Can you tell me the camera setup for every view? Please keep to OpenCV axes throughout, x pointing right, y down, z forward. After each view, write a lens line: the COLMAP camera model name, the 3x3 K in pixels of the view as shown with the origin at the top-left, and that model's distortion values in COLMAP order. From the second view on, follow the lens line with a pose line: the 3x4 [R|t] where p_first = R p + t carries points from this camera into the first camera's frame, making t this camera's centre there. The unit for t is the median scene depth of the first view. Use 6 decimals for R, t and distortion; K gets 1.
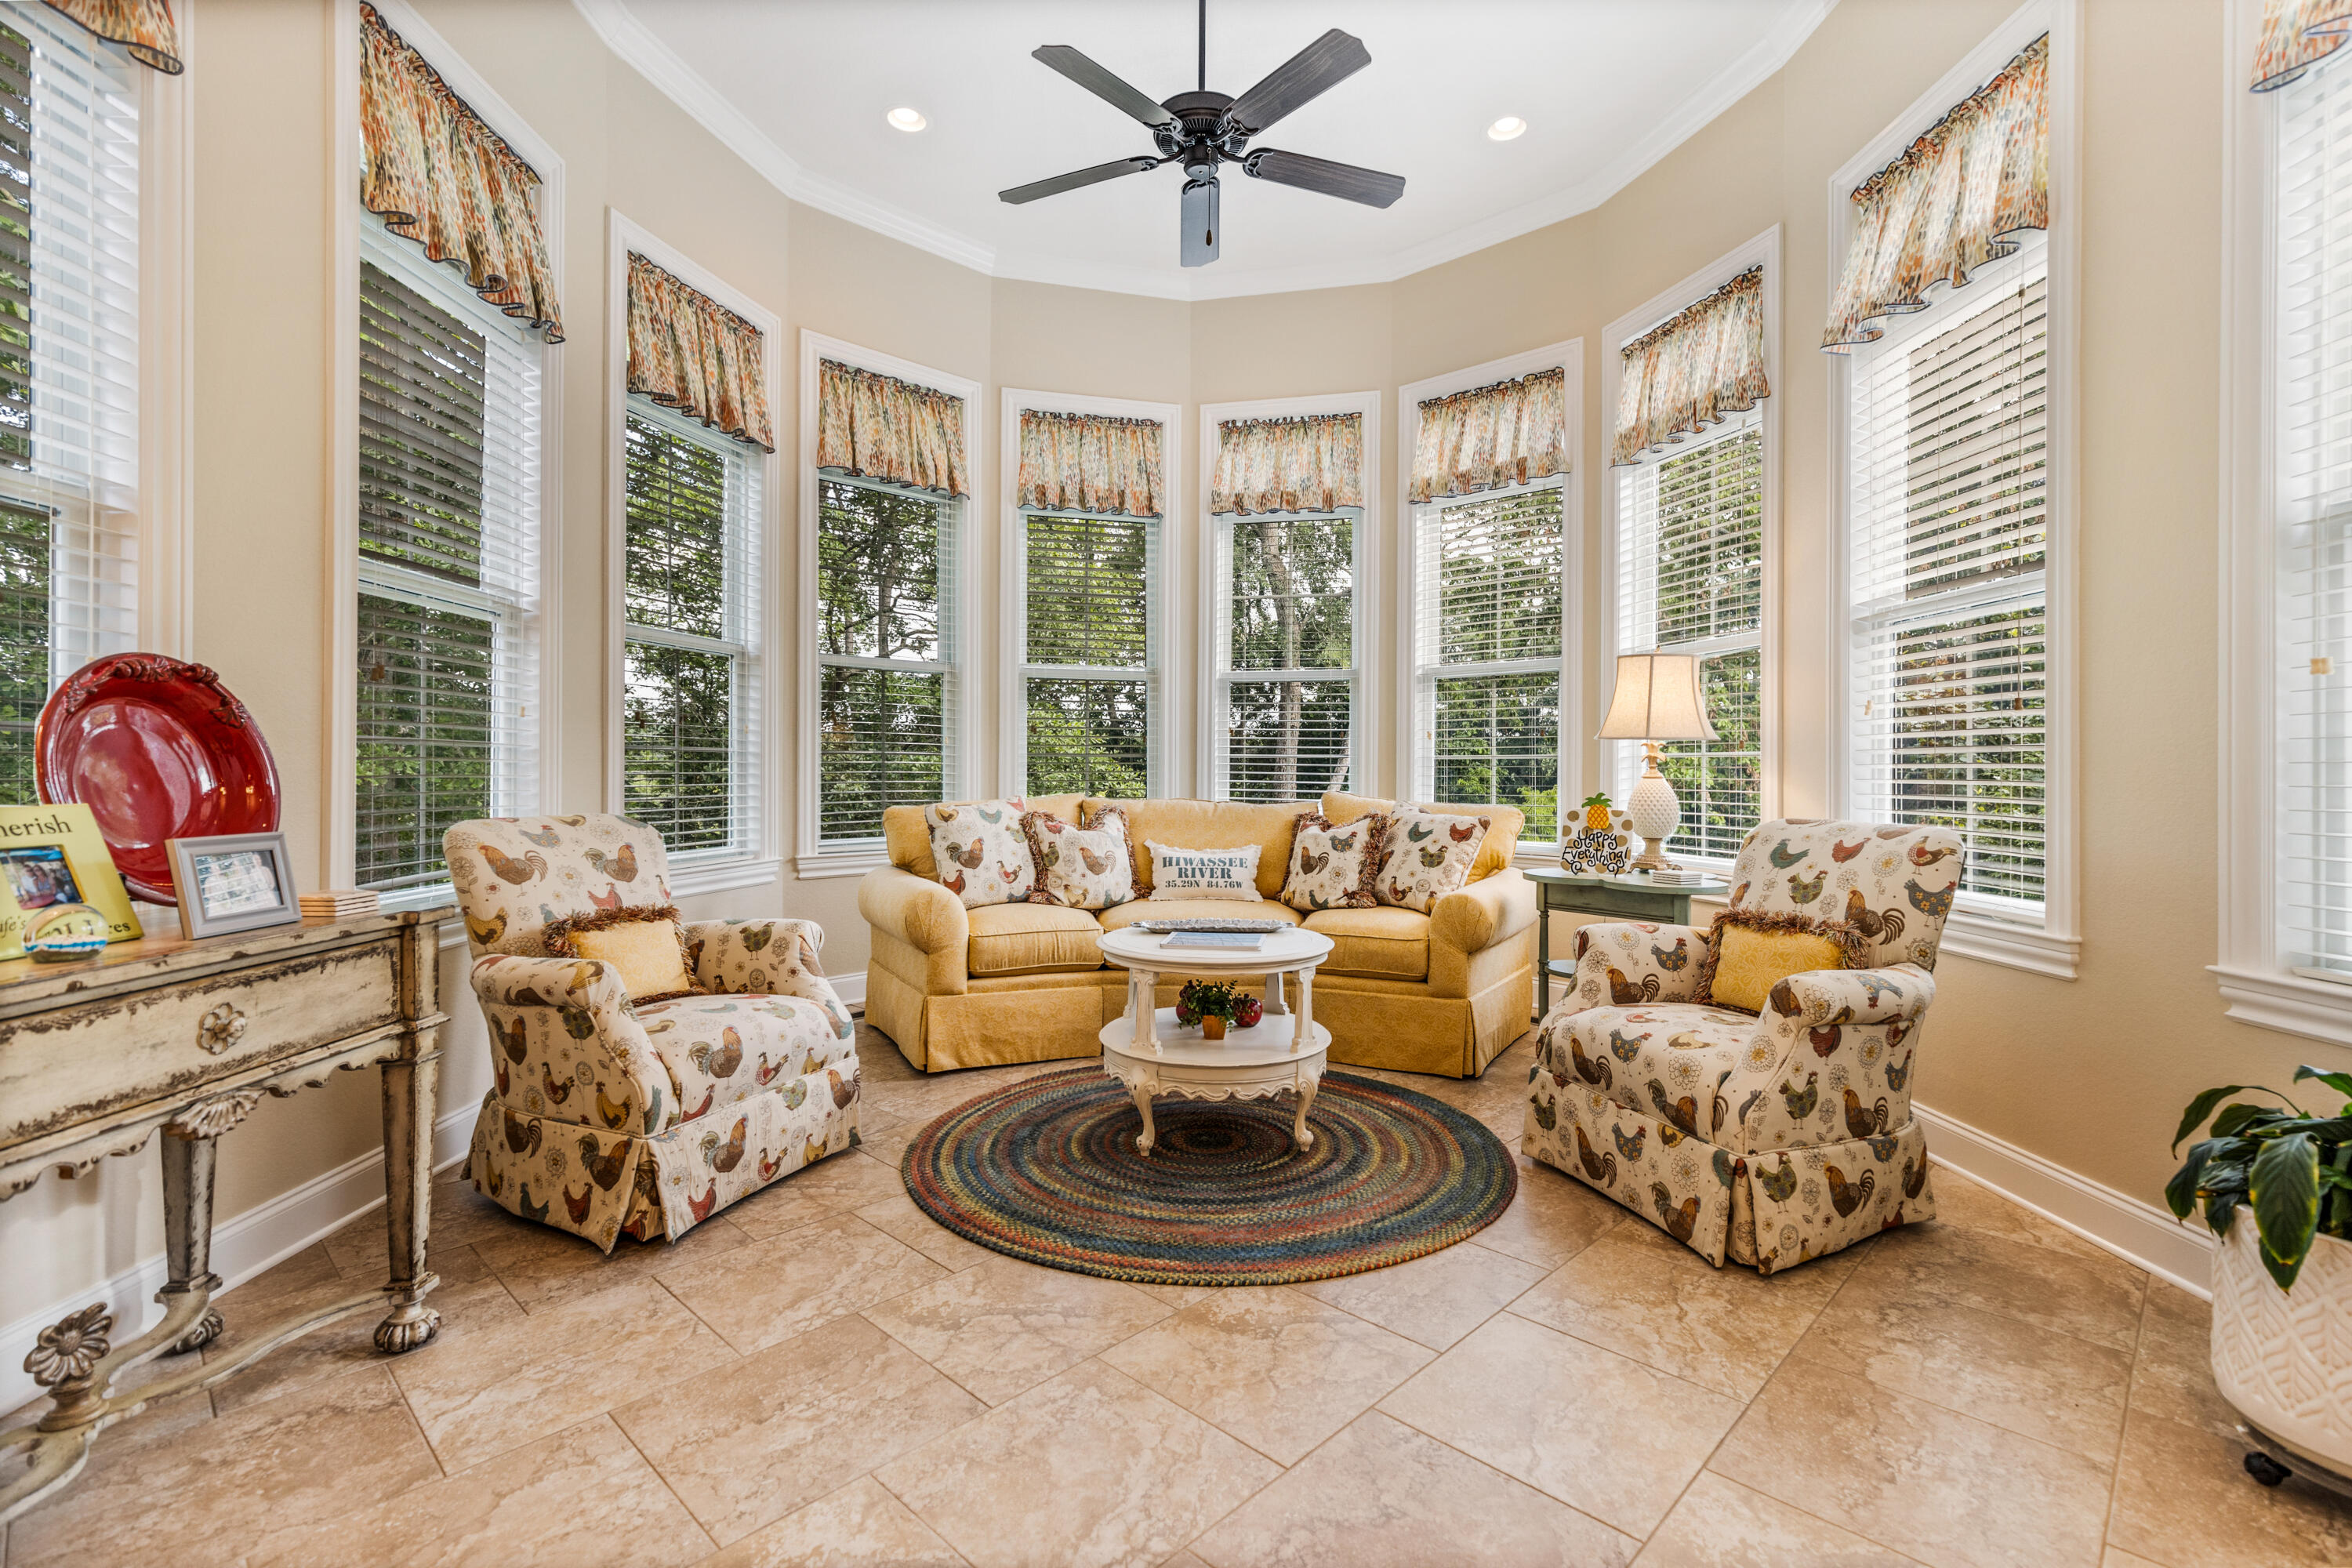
lens RADIAL K [[1082.5, 0, 1178.1], [0, 1082.5, 765.7], [0, 0, 1]] dist [0.006873, -0.001369]
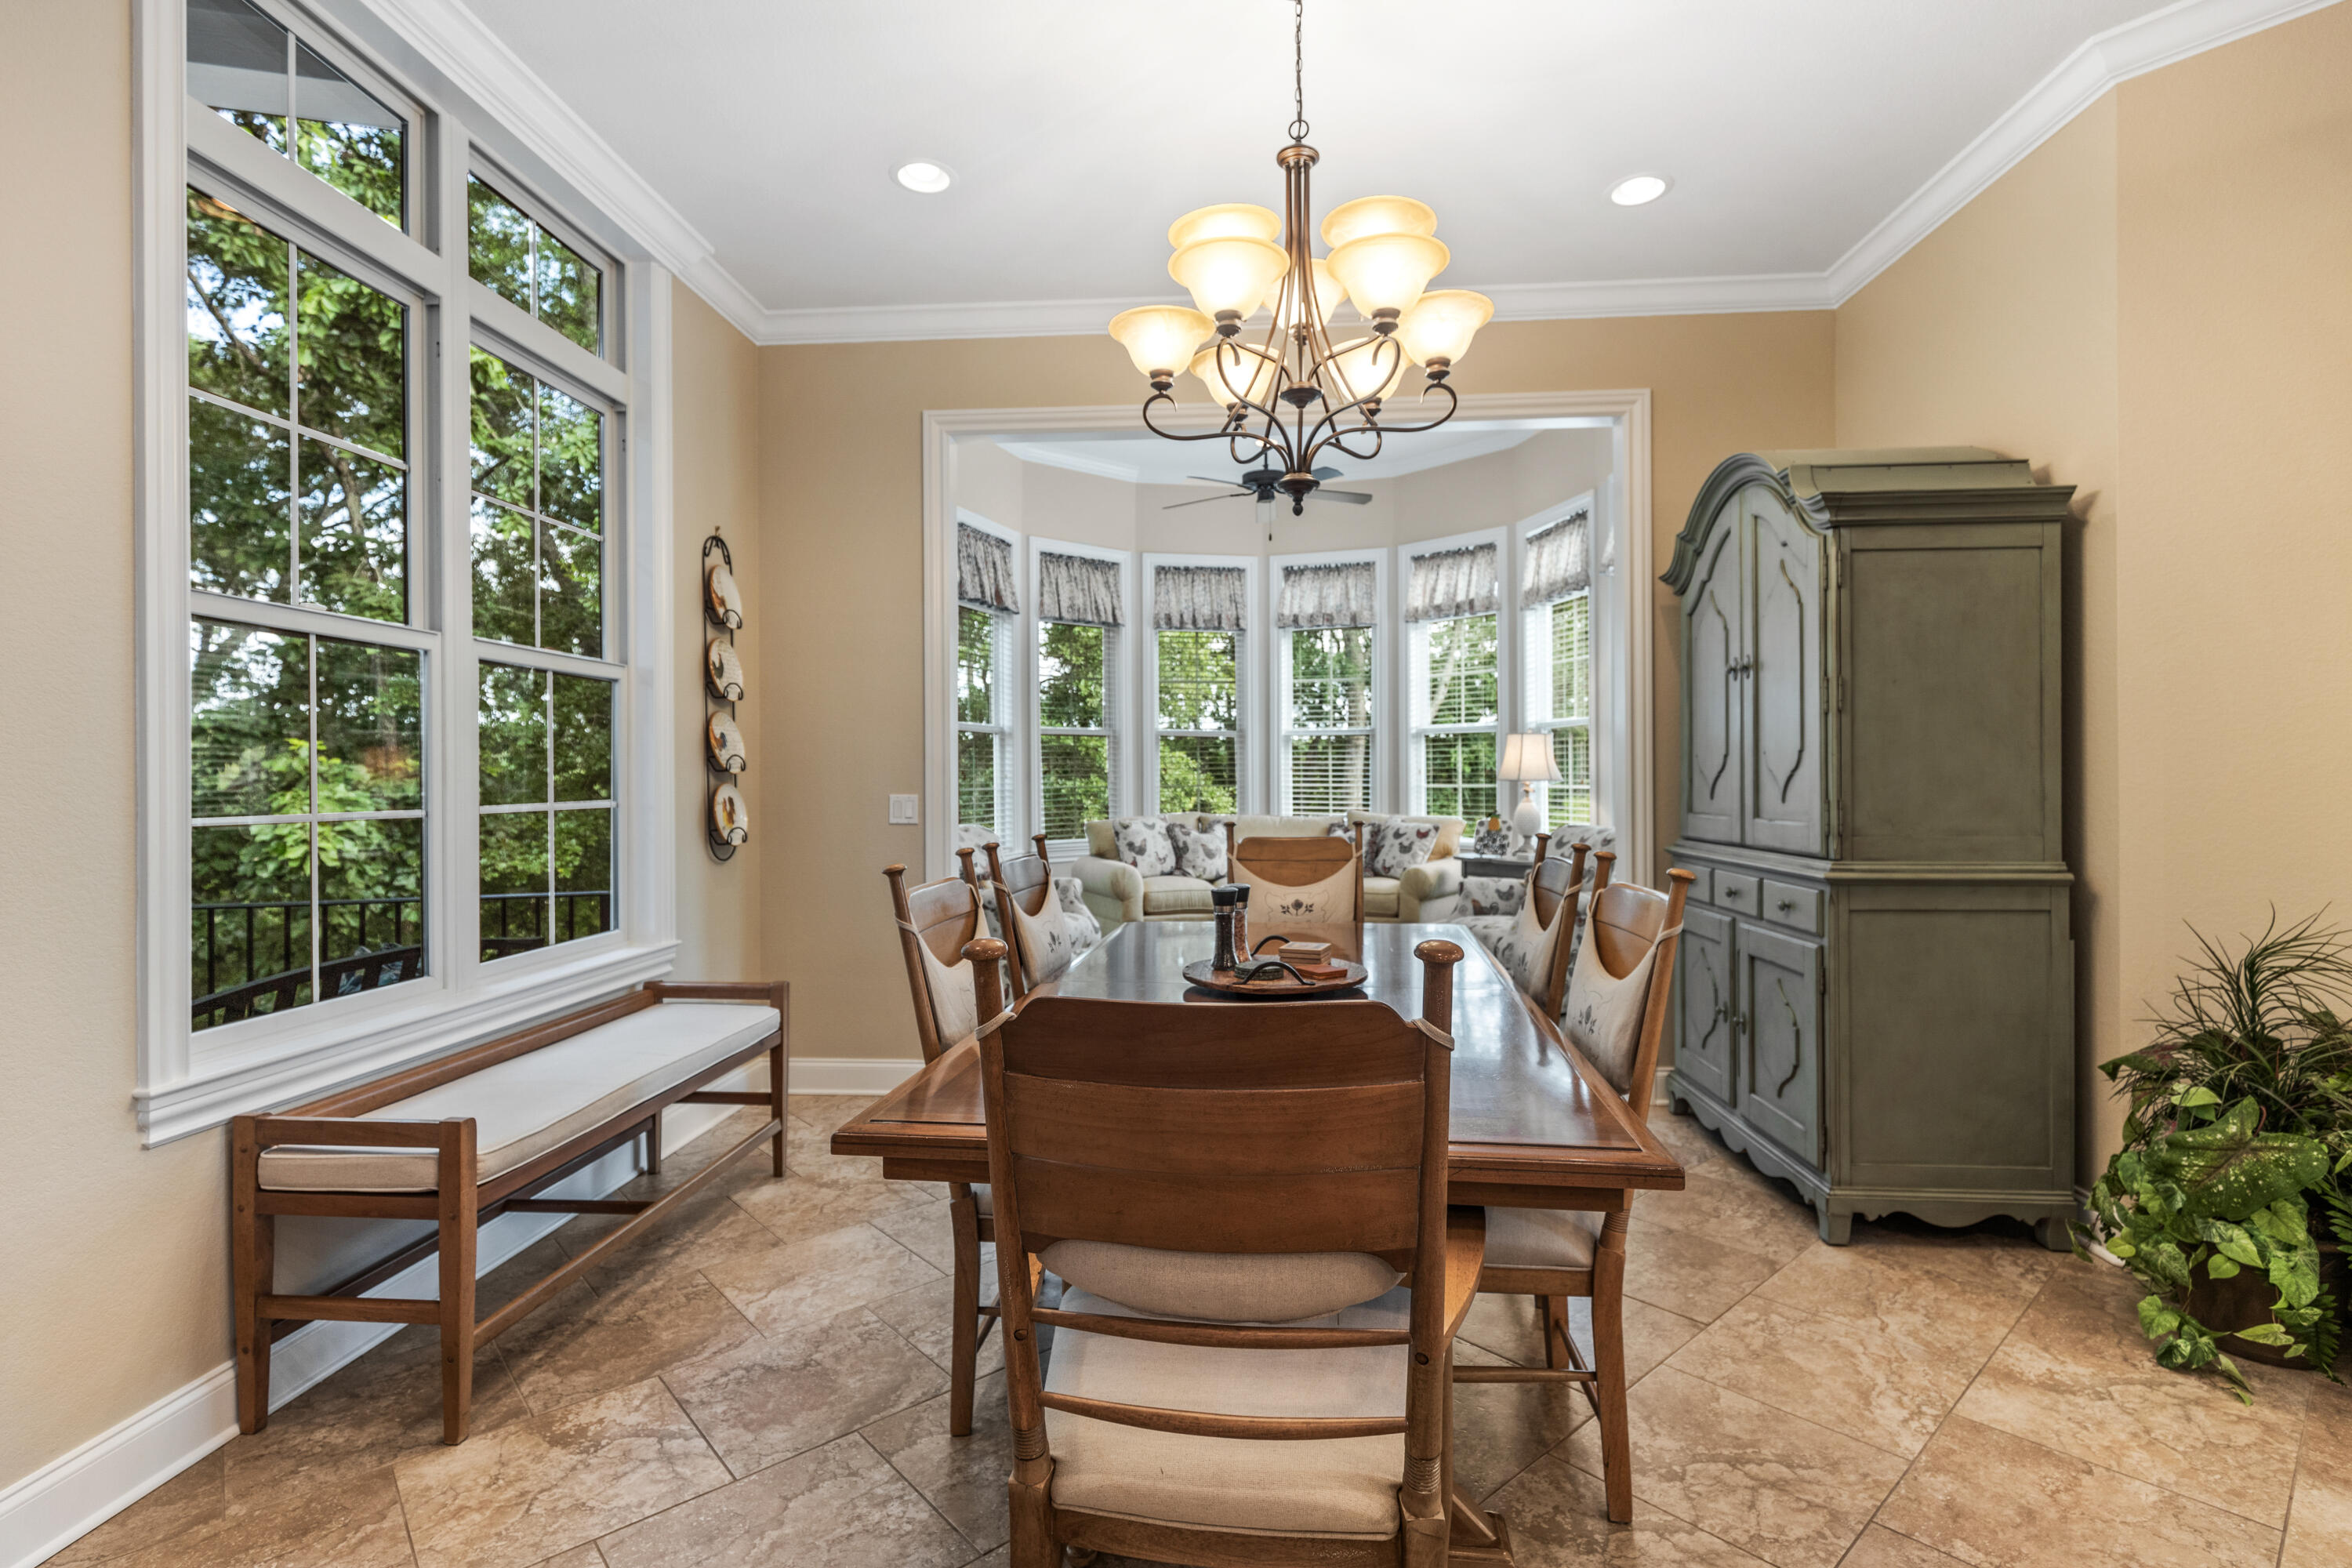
lens RADIAL K [[1082.5, 0, 1177.8], [0, 1082.5, 774.2], [0, 0, 1]] dist [0.006873, -0.001369]
pose [[0.997207, -0.010249, -0.073975, 0.000936], [0.010201, 0.999947, -0.001019, -0.031353], [0.073982, 0.000261, 0.997260, -0.673268]]
